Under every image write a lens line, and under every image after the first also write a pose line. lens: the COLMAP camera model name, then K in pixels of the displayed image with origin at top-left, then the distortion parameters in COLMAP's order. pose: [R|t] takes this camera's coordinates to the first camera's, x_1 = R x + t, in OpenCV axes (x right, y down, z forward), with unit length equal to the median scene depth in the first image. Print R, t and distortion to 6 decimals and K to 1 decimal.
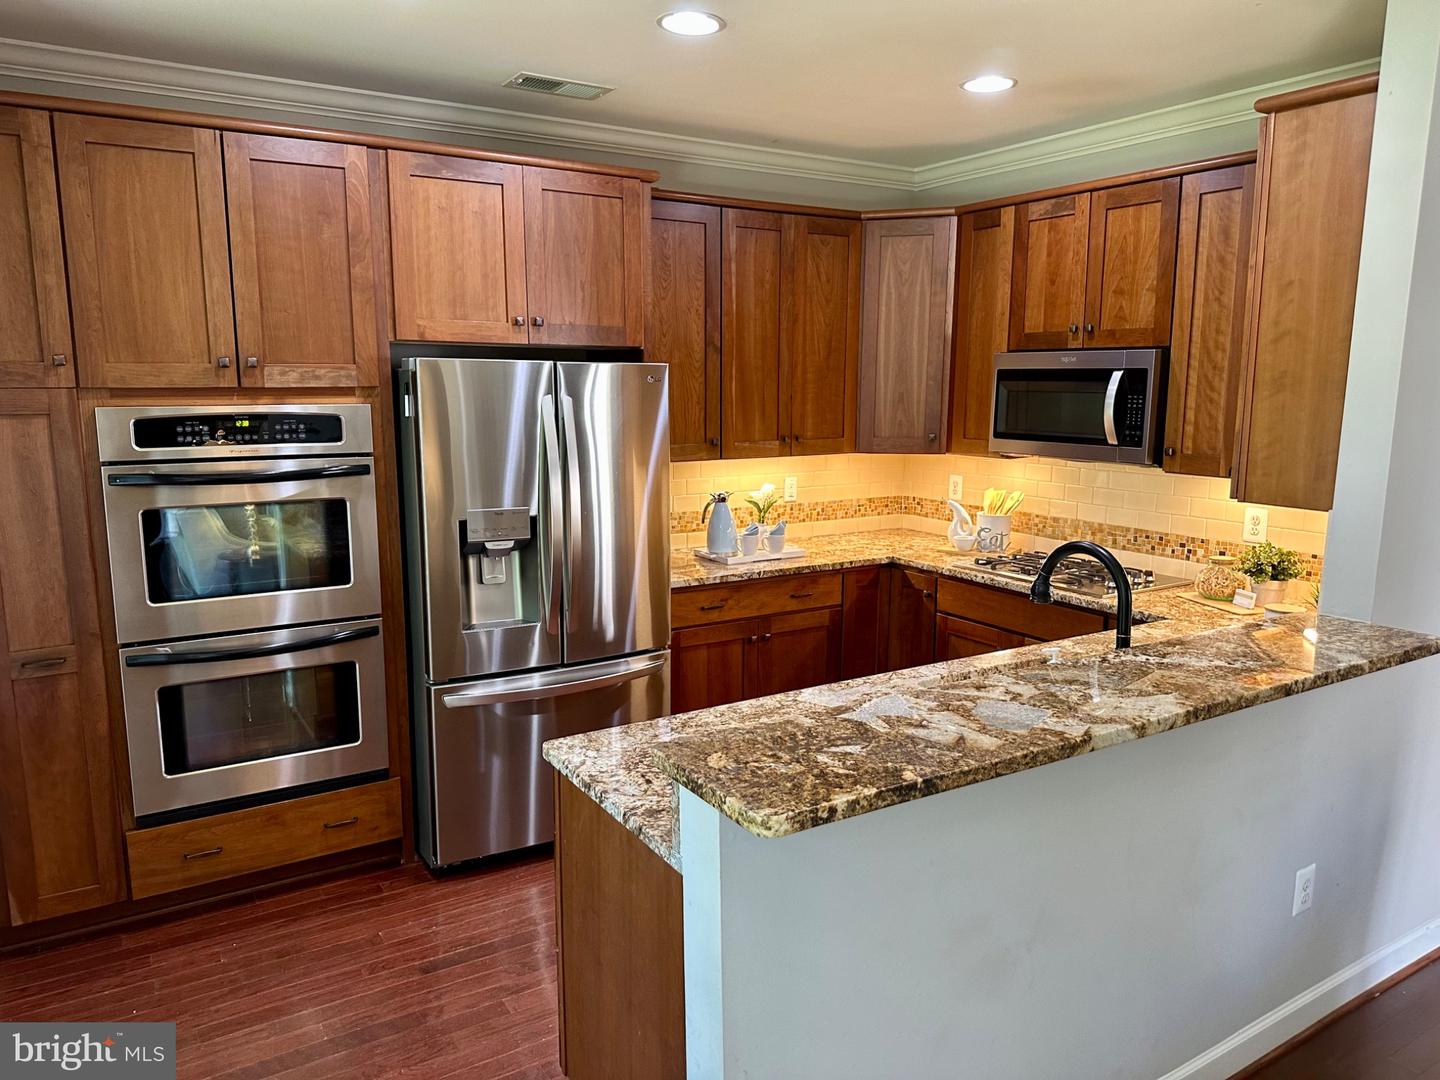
lens RADIAL K [[1025.7, 0, 718.7], [0, 1025.7, 580.1], [0, 0, 1]] dist [0.002601, -0.003638]
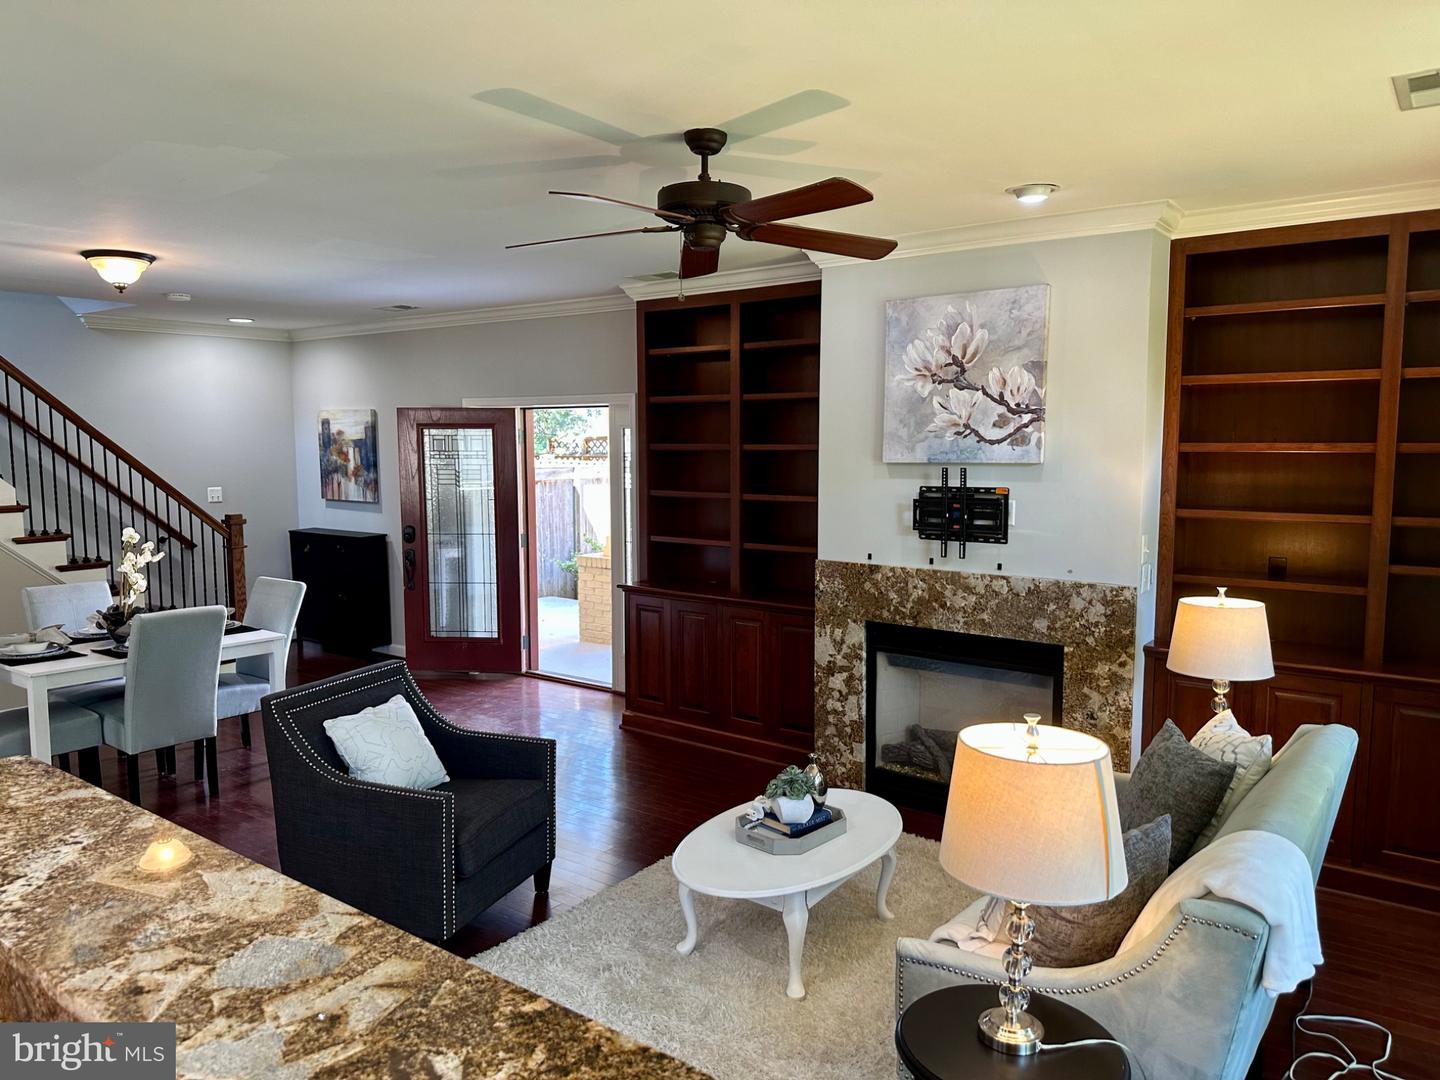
lens RADIAL K [[1004.9, 0, 718.4], [0, 1004.9, 531.2], [0, 0, 1]] dist [0.088052, -0.104757]
pose [[-0.368077, -0.084814, 0.925919, -0.294083], [0.186381, 0.968888, 0.162841, -0.138731], [-0.910923, 0.232512, -0.340818, 0.550228]]
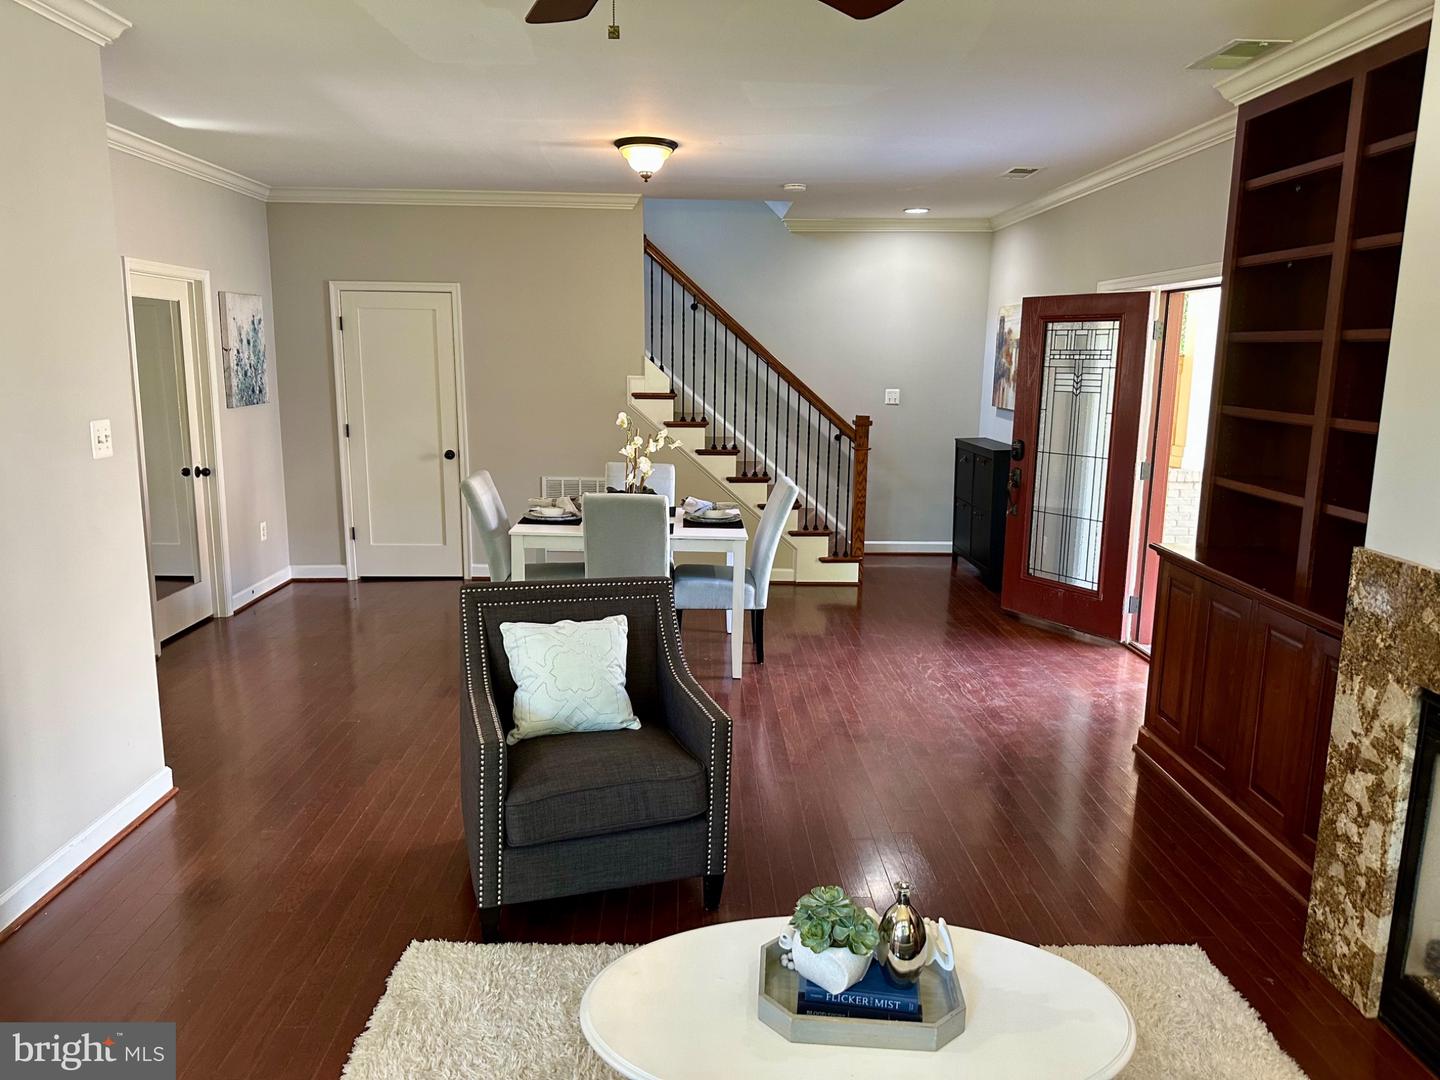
lens RADIAL K [[1004.9, 0, 718.4], [0, 1004.9, 531.2], [0, 0, 1]] dist [0.088052, -0.104757]
pose [[0.500259, -0.145724, 0.853526, 0.180885], [0.159467, 0.984381, 0.074600, 0.048672], [-0.851065, 0.098790, 0.515683, -0.168446]]
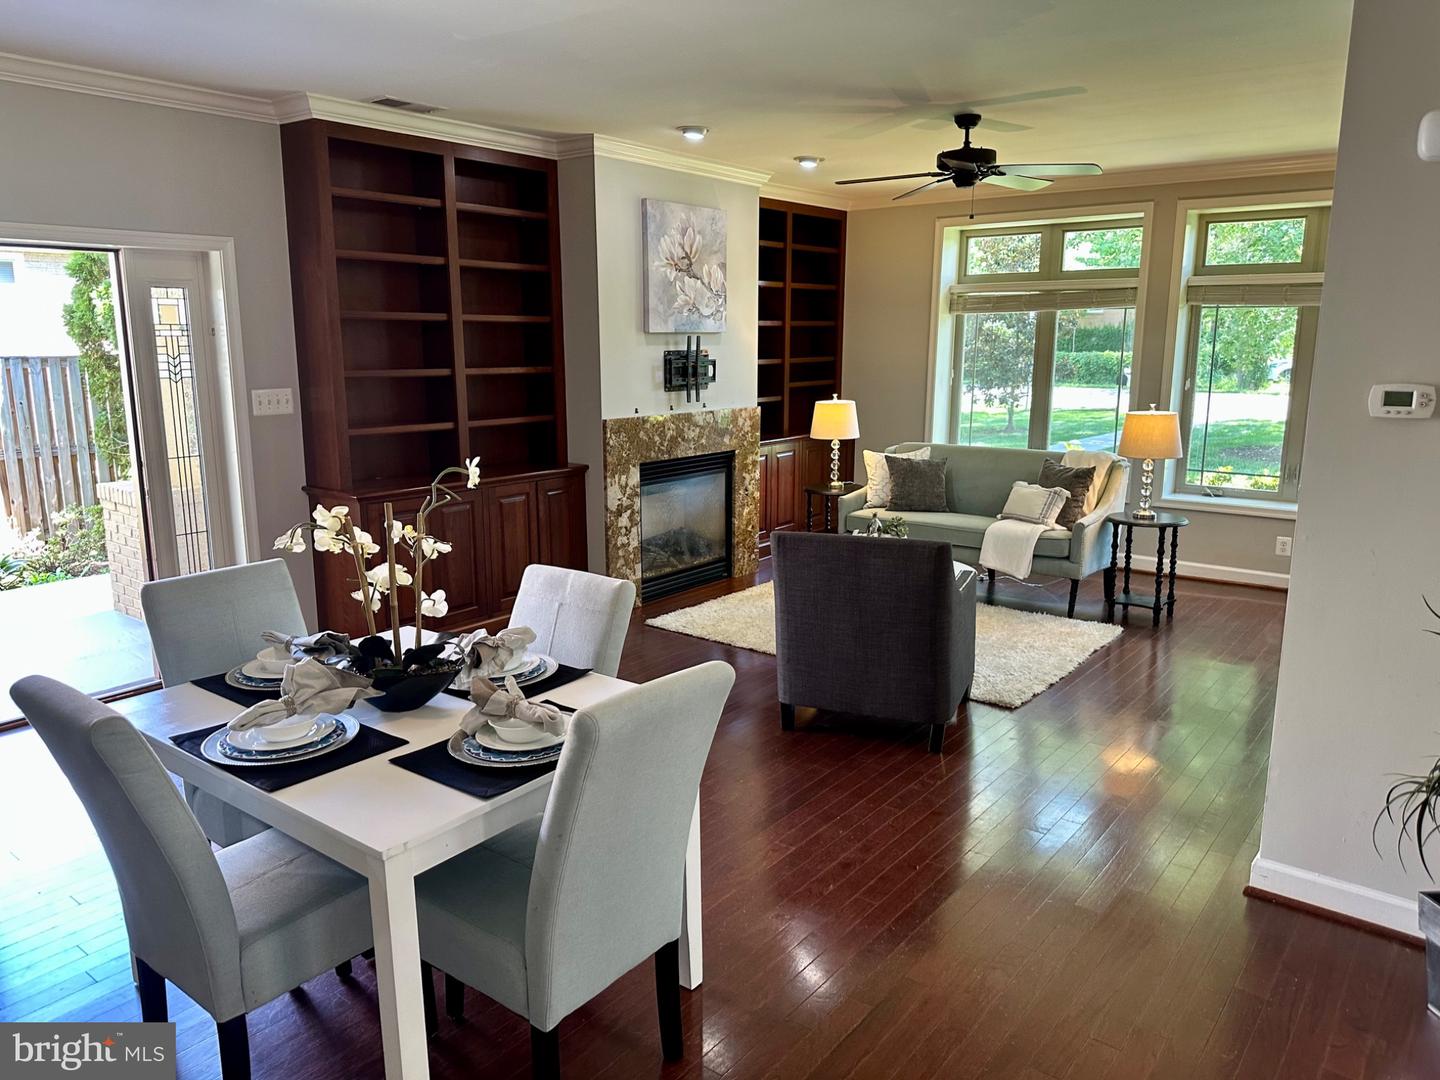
lens RADIAL K [[1004.9, 0, 718.4], [0, 1004.9, 531.2], [0, 0, 1]] dist [0.088052, -0.104757]
pose [[-0.934907, 0.065737, -0.348752, 1.737768], [-0.073281, 0.925759, 0.370944, -0.326143], [0.347245, 0.372355, -0.860681, 1.680082]]
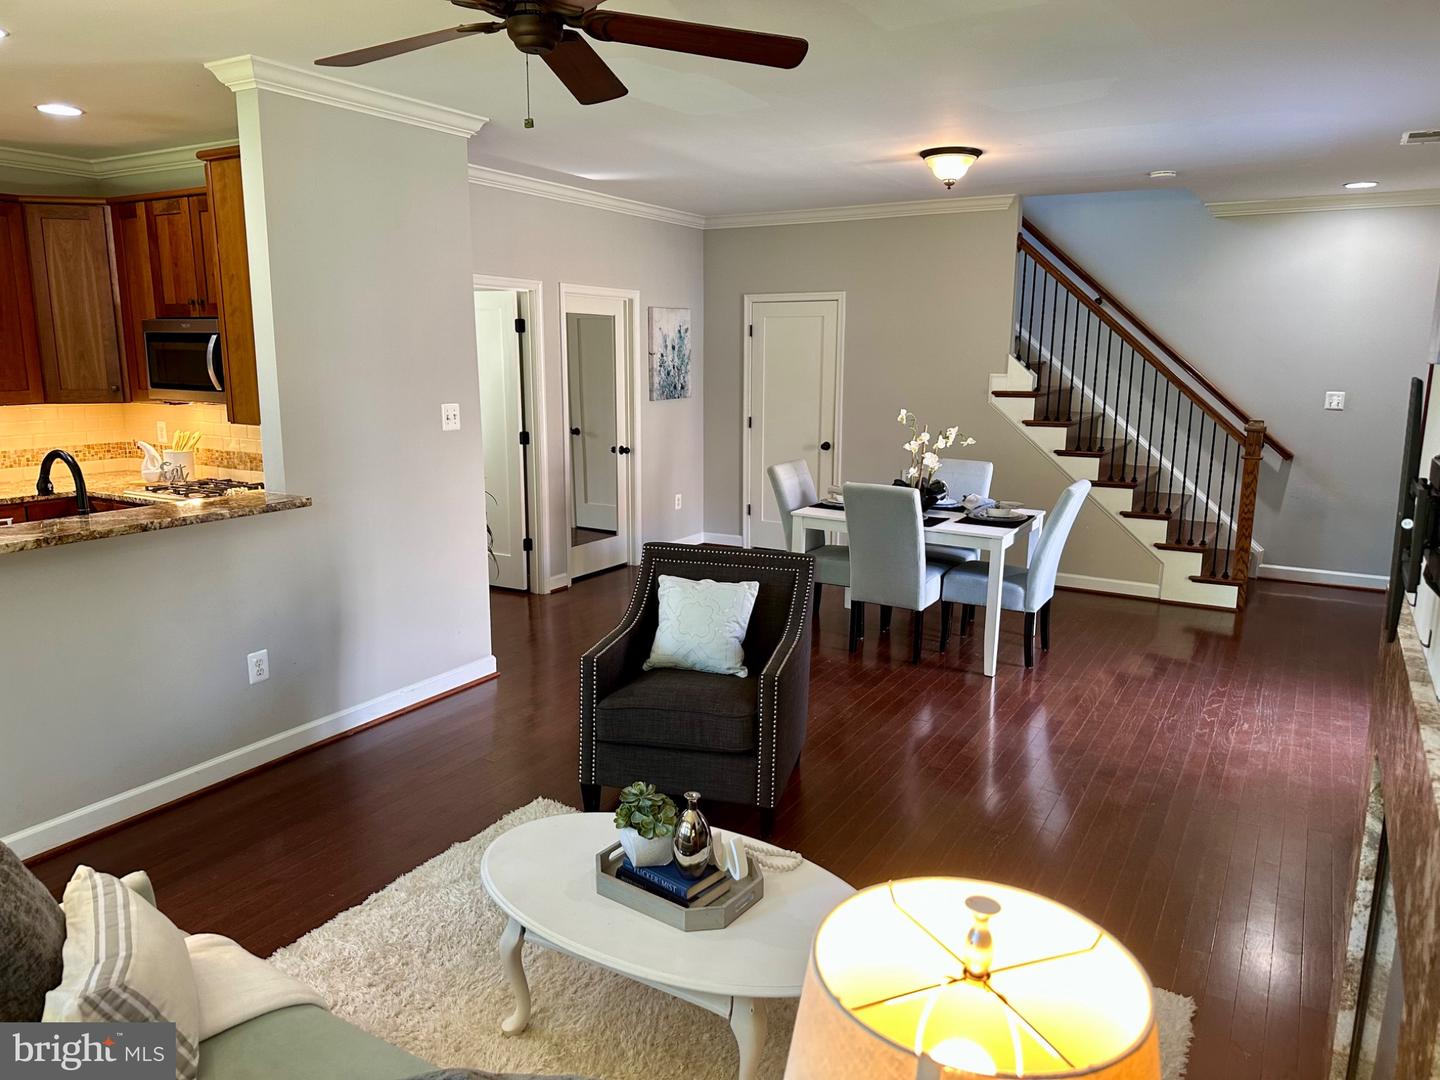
lens RADIAL K [[998.5, 0, 720.0], [0, 998.5, 540.0], [0, 0, 1]] dist [0.097558, -0.102137]
pose [[0.881505, -0.084503, 0.464552, 0.427240], [0.087404, 0.996055, 0.015332, 0.128543], [-0.464015, 0.027088, 0.885413, -0.607516]]
